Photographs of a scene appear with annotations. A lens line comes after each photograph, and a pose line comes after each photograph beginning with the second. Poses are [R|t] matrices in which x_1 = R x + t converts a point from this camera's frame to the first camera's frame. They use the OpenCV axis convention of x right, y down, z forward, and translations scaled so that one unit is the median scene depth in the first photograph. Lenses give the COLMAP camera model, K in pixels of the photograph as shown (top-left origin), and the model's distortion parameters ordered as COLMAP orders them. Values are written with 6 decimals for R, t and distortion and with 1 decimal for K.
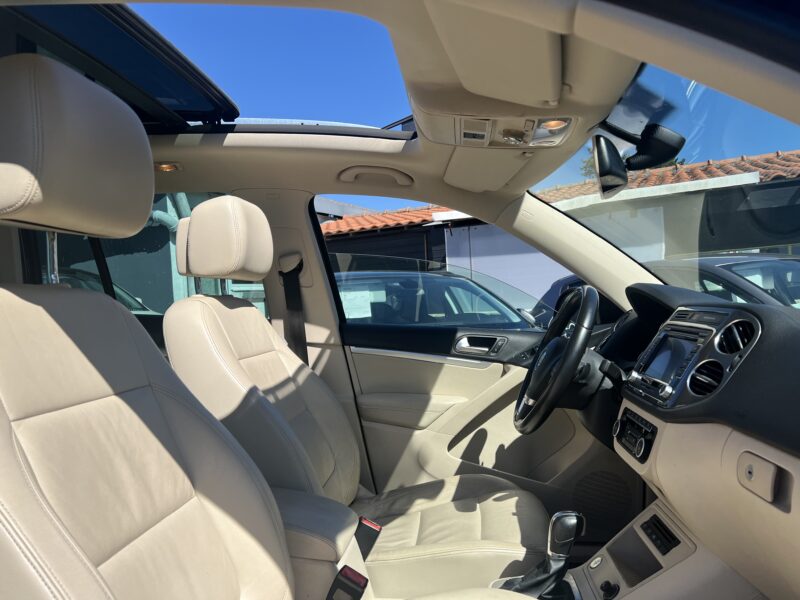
lens RADIAL K [[588.7, 0, 400.0], [0, 588.7, 300.0], [0, 0, 1]] dist [-0.035674, -0.001870]
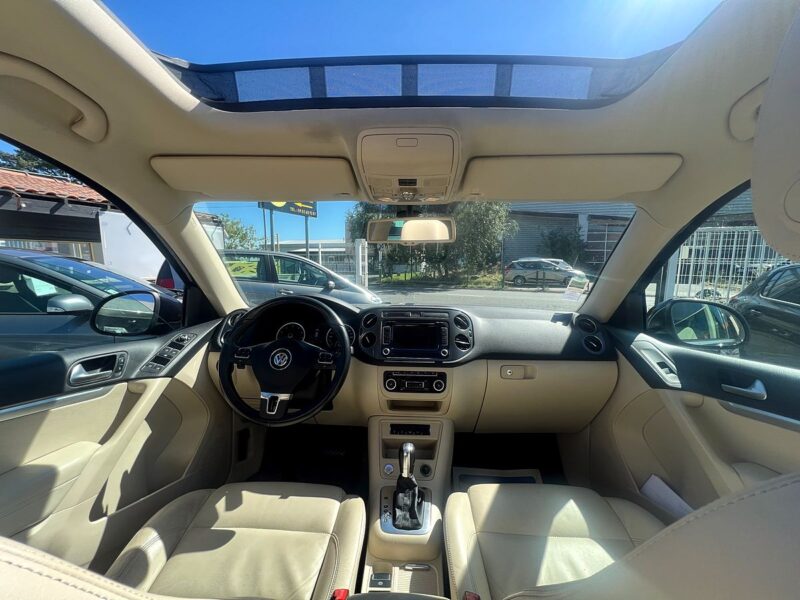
lens RADIAL K [[315.2, 0, 400.0], [0, 315.2, 300.0], [0, 0, 1]] dist [-0.000579, -0.000058]
pose [[-0.057834, -0.057215, 0.996685, -0.115218], [-0.008414, 0.998349, 0.056822, -0.016364], [-0.998291, -0.005100, -0.058220, 0.226128]]
